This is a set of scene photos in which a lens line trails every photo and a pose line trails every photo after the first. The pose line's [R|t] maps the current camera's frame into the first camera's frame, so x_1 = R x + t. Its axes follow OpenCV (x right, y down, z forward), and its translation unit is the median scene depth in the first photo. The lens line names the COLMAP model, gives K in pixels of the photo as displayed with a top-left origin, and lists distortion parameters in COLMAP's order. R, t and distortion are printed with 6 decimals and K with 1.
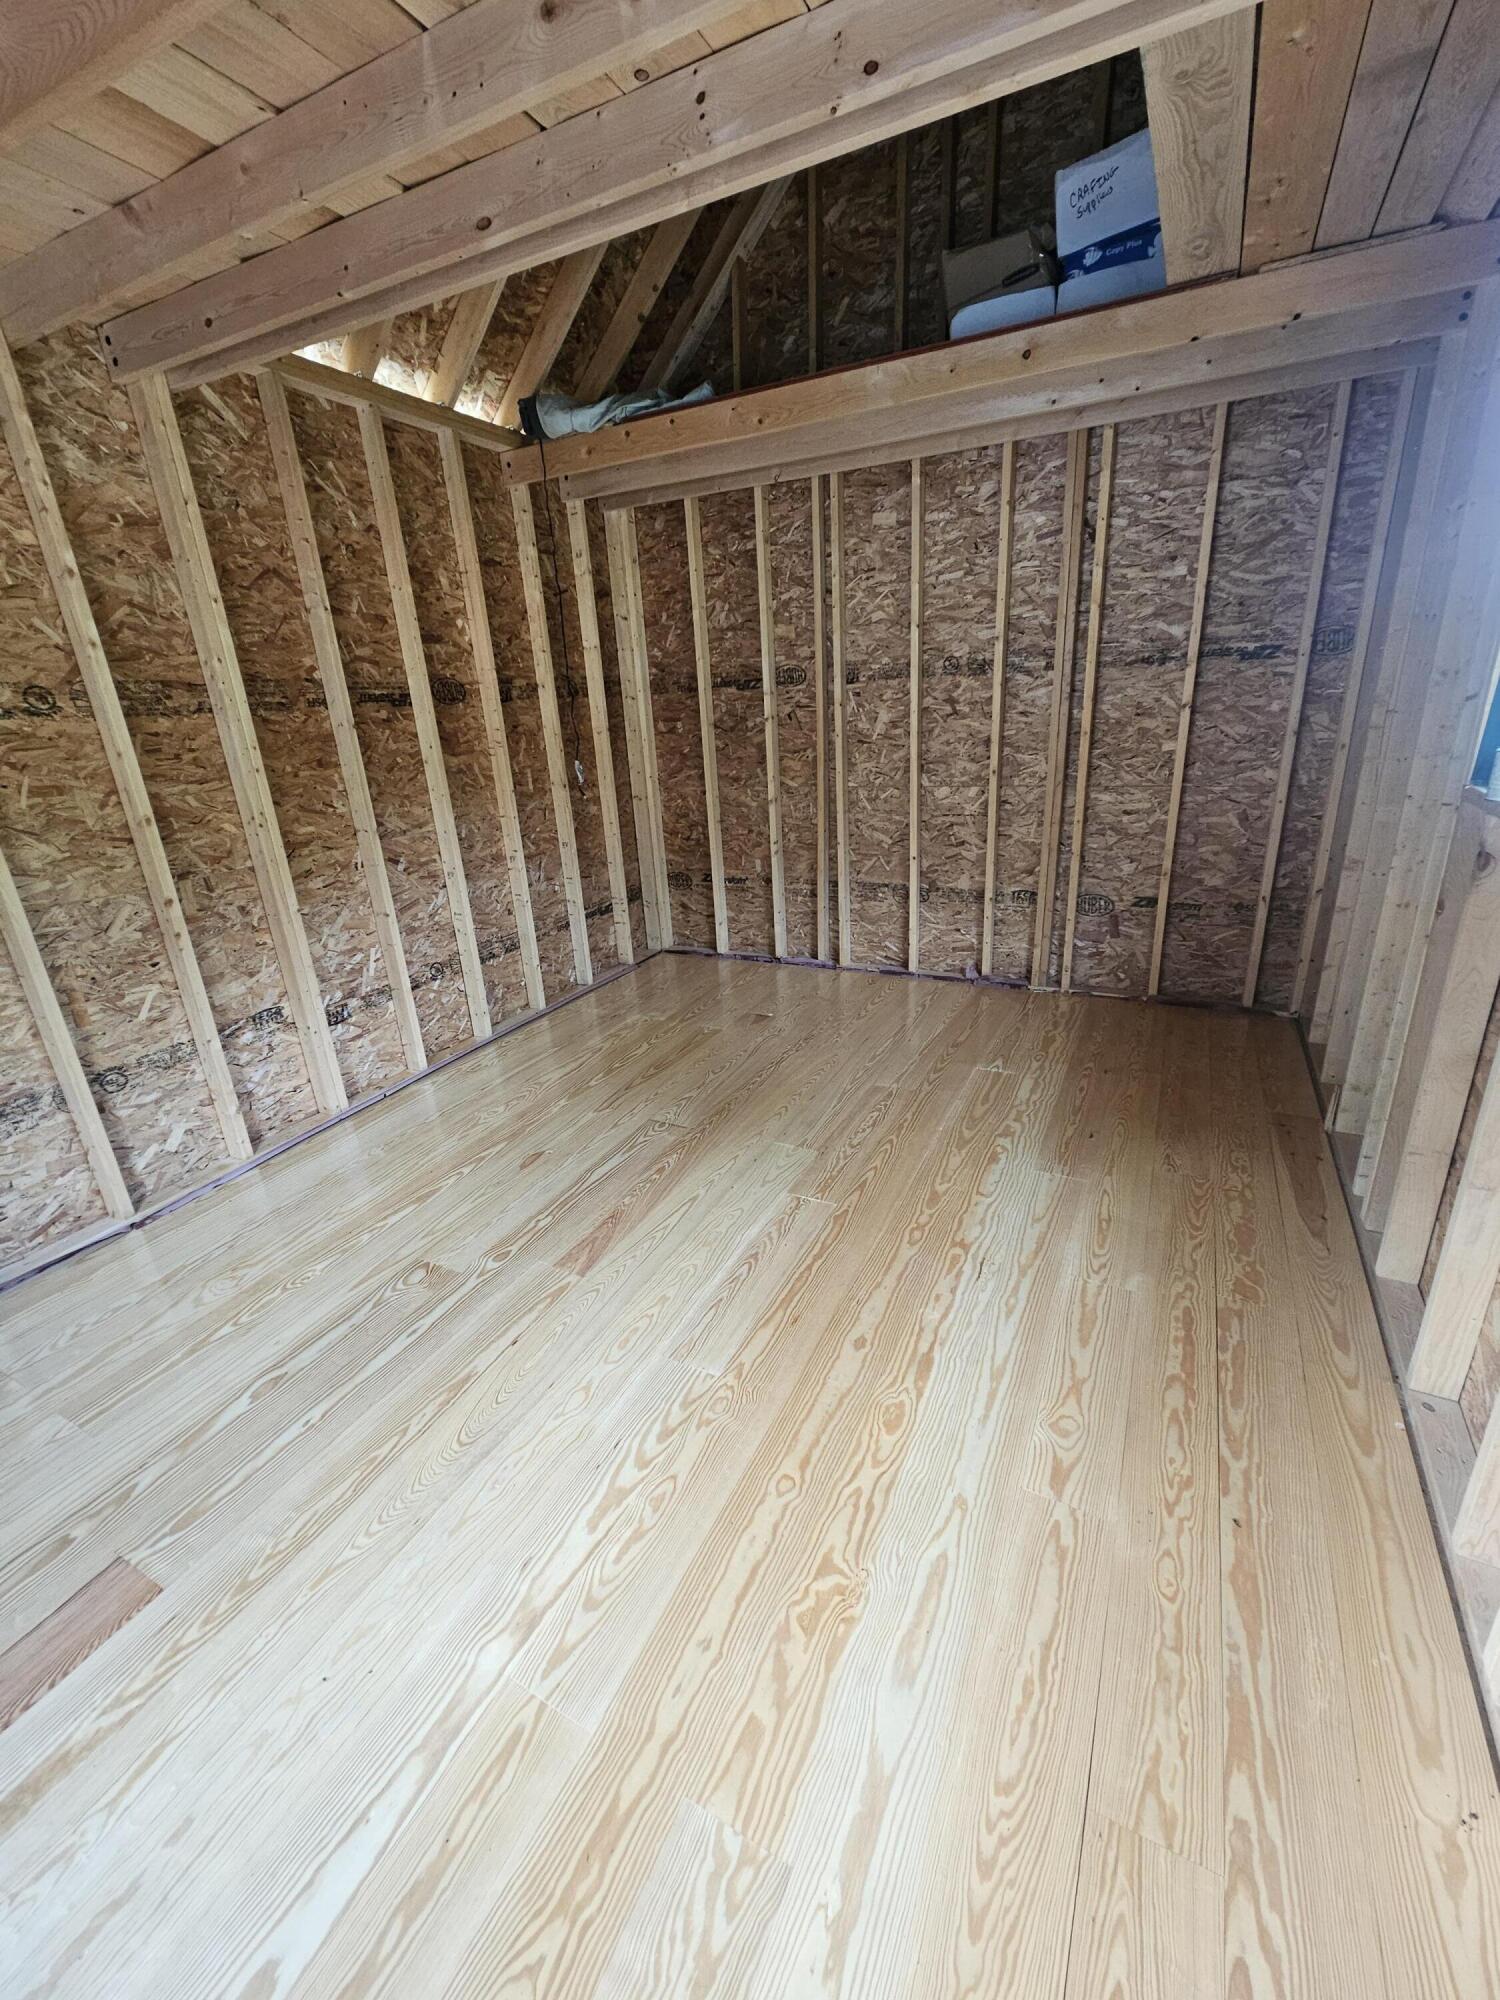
lens RADIAL K [[815.8, 0, 750.0], [0, 815.8, 1000.0], [0, 0, 1]] dist [-0.001820, 0.000135]
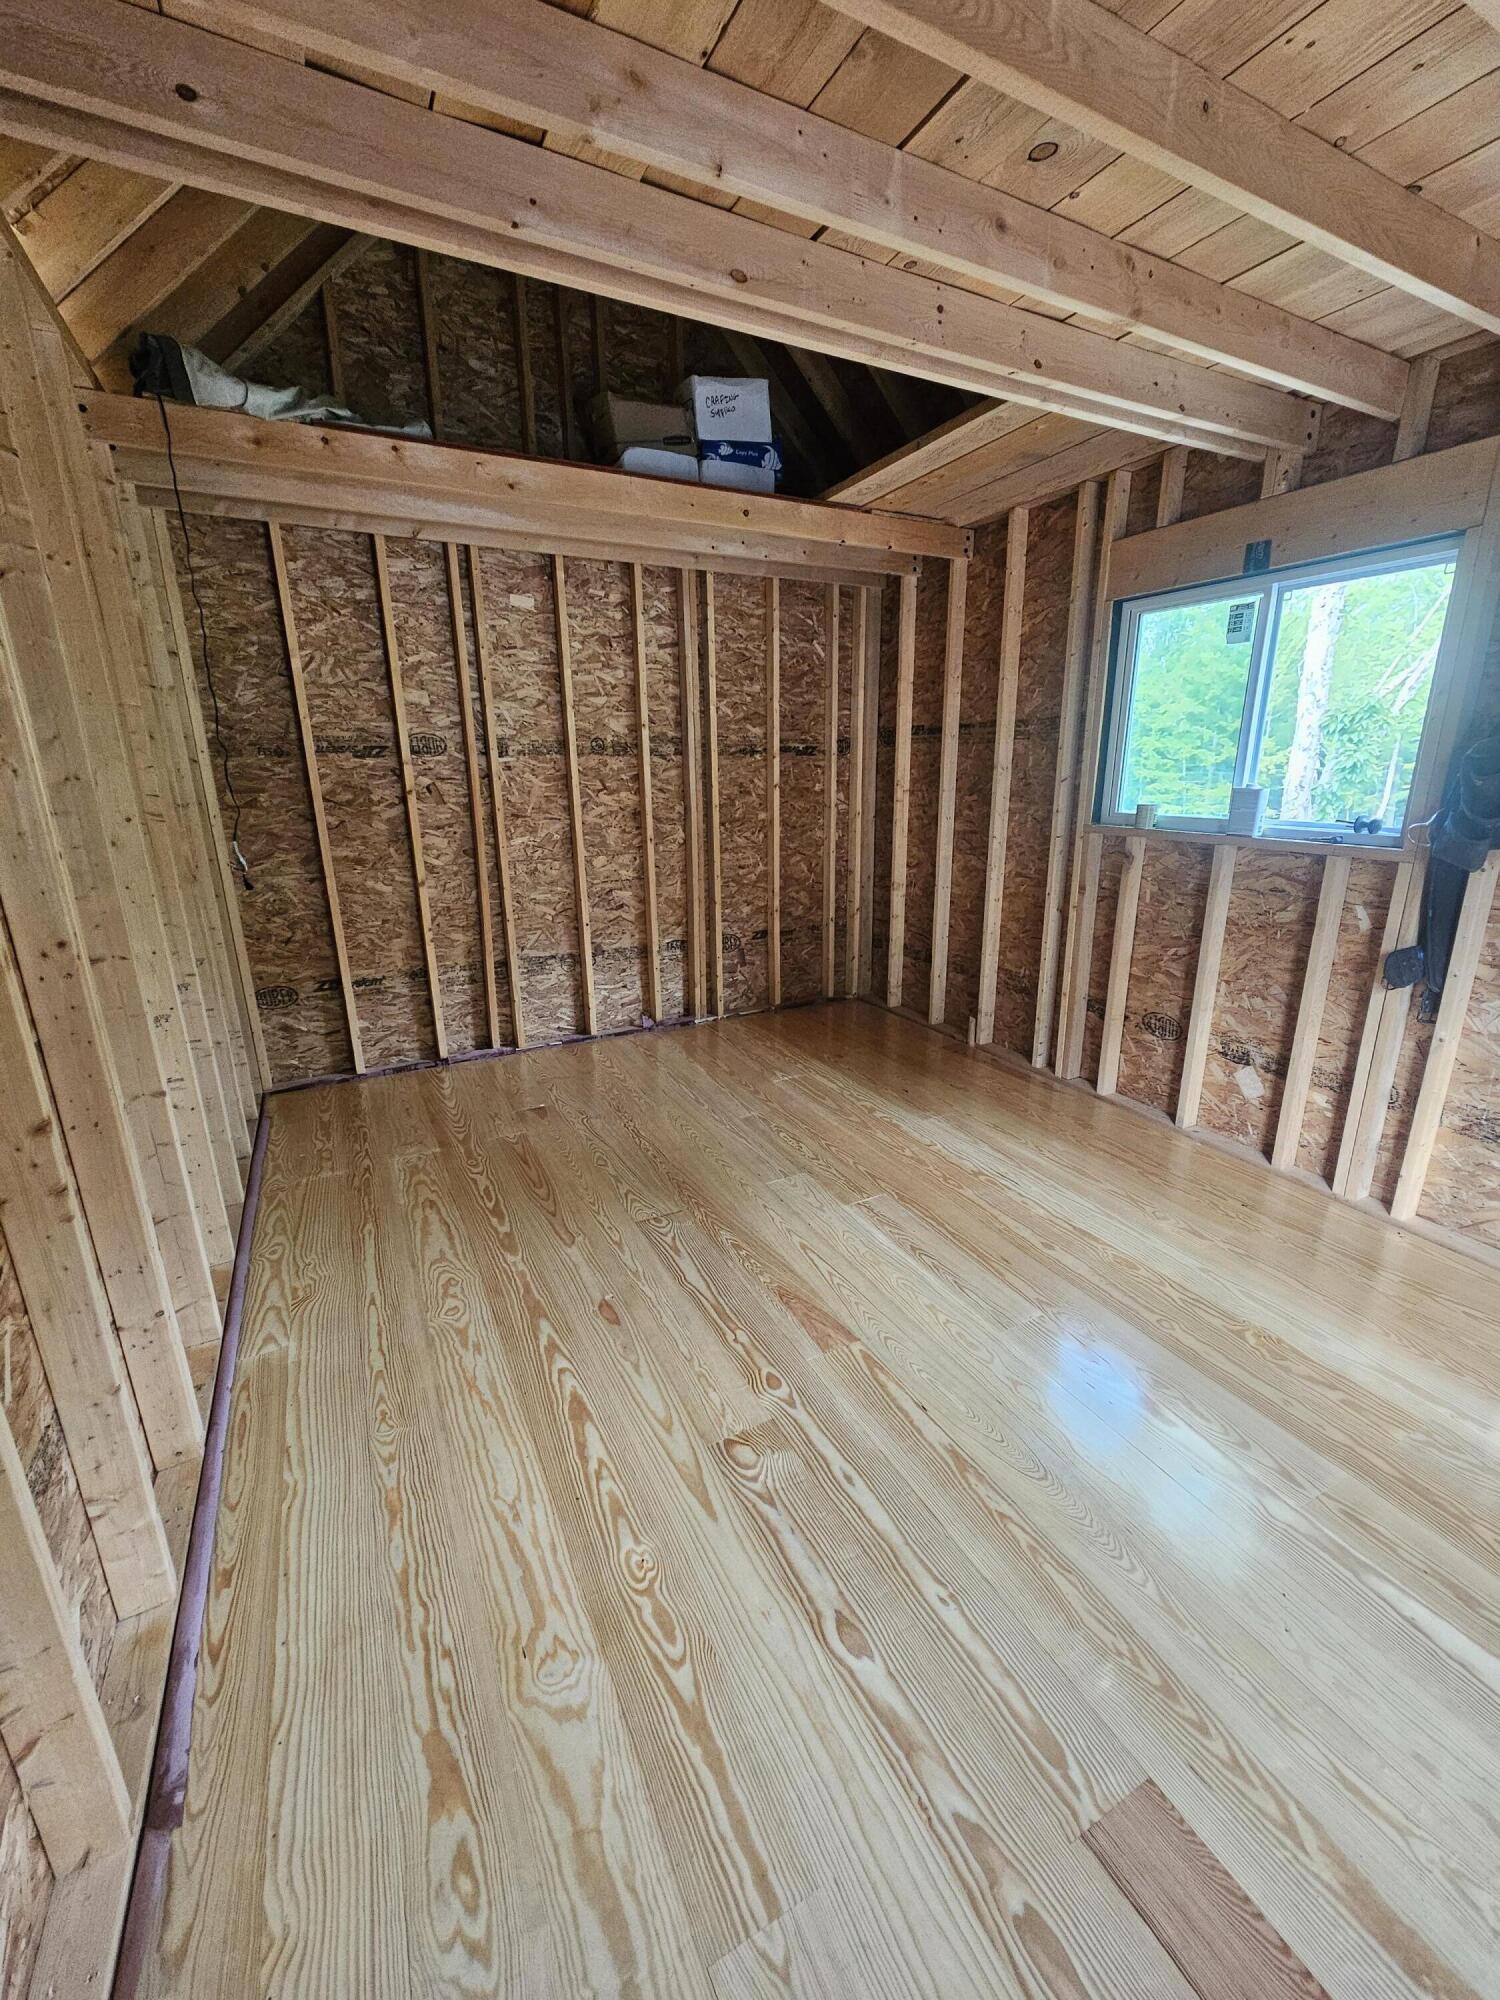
lens RADIAL K [[814.5, 0, 750.0], [0, 814.5, 1000.0], [0, 0, 1]] dist [0.000732, -0.002843]
pose [[0.575844, -0.184222, 0.796534, -0.642365], [0.264191, 0.963941, 0.031947, -0.074993], [-0.773697, 0.192041, 0.603750, 0.291262]]
